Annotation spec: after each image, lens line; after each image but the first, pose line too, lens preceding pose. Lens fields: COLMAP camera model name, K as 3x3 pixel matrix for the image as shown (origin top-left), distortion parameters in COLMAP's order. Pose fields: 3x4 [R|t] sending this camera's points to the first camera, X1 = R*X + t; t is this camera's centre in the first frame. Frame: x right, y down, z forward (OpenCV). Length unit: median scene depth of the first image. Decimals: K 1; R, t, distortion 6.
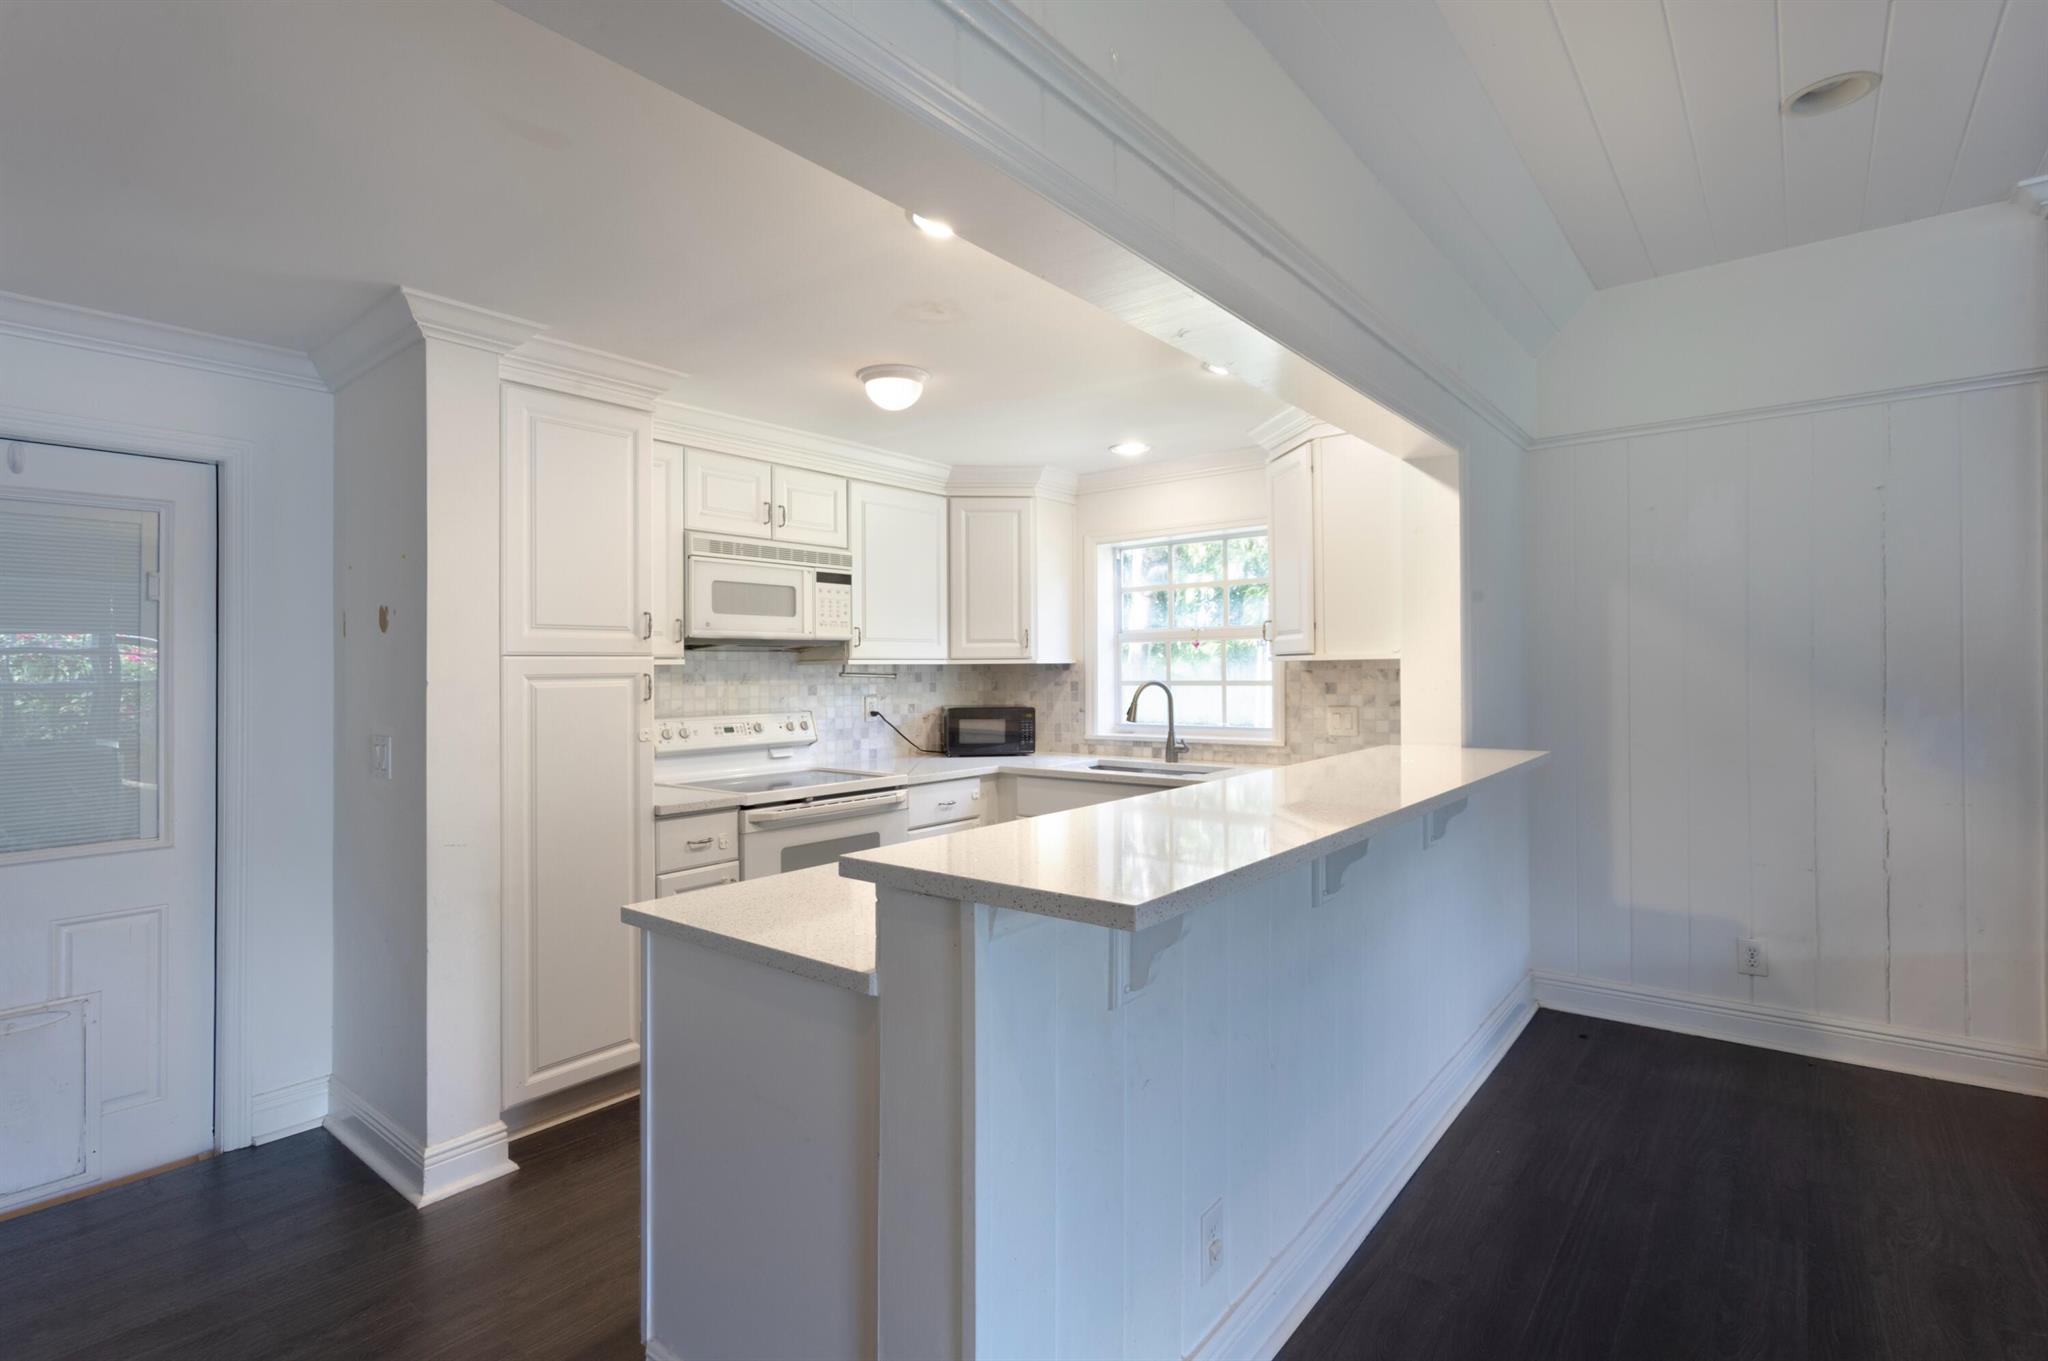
lens RADIAL K [[966.1, 0, 1009.7], [0, 966.1, 677.4], [0, 0, 1]] dist [0.002191, -0.000097]
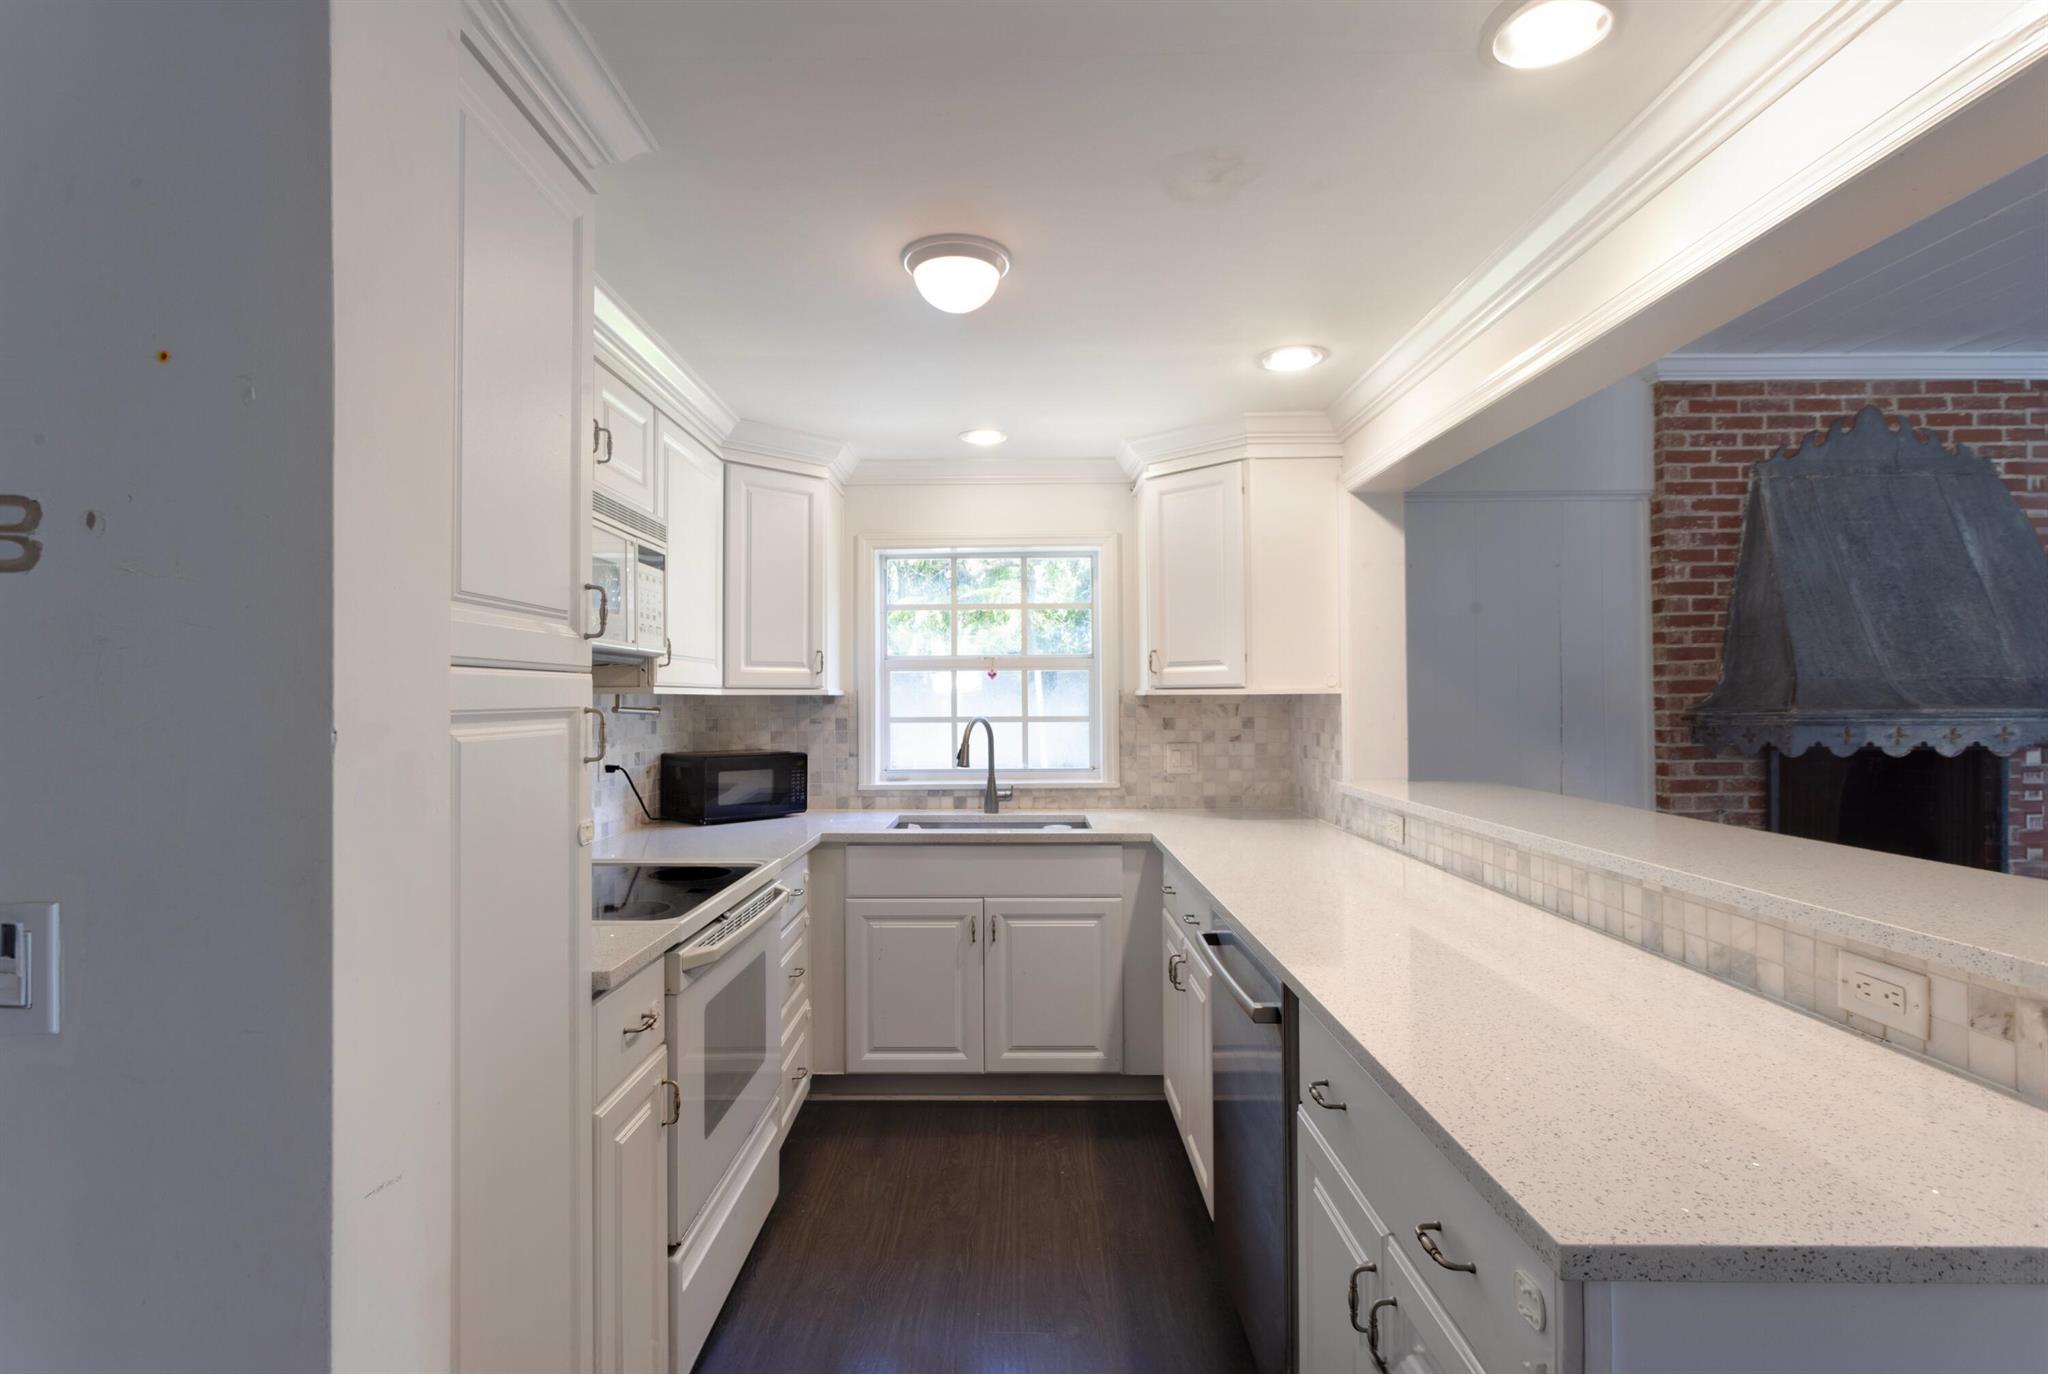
lens RADIAL K [[967.8, 0, 1011.5], [0, 967.8, 687.4], [0, 0, 1]] dist [-0.000933, 0.002043]
pose [[0.785366, 0.014482, 0.618863, -0.337894], [0.001241, 0.999687, -0.024969, -0.001160], [-0.619031, 0.020378, 0.785102, 0.310254]]
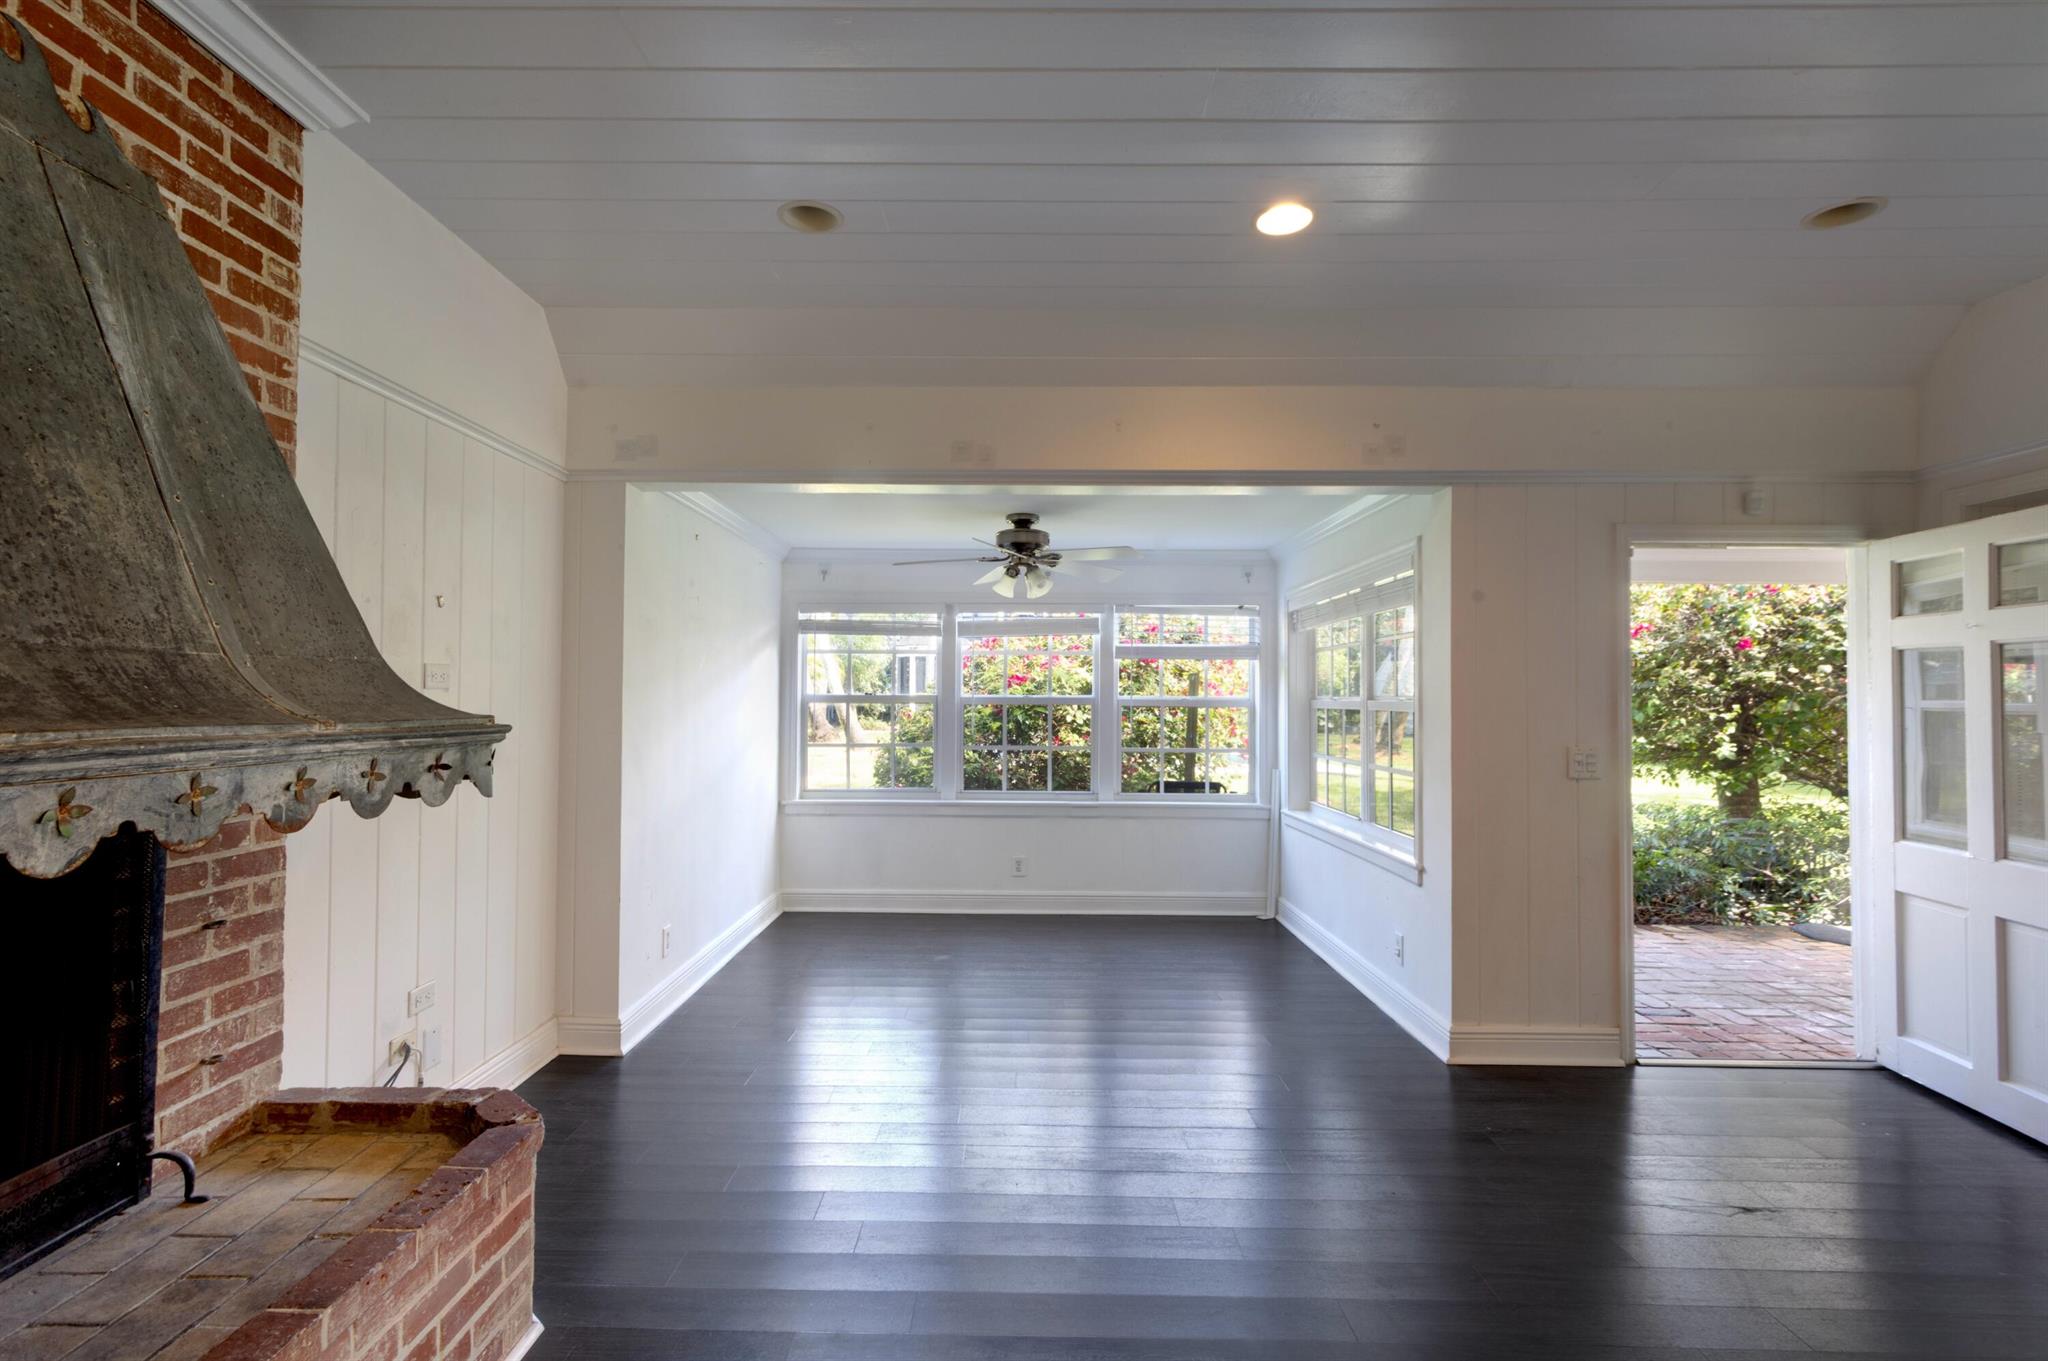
lens RADIAL K [[966.1, 0, 1009.7], [0, 966.1, 677.4], [0, 0, 1]] dist [0.002191, -0.000097]
pose [[-0.615993, 0.022563, 0.787429, 0.373801], [0.005454, 0.999688, -0.024379, -0.009406], [-0.787733, -0.010723, -0.615923, 0.414088]]
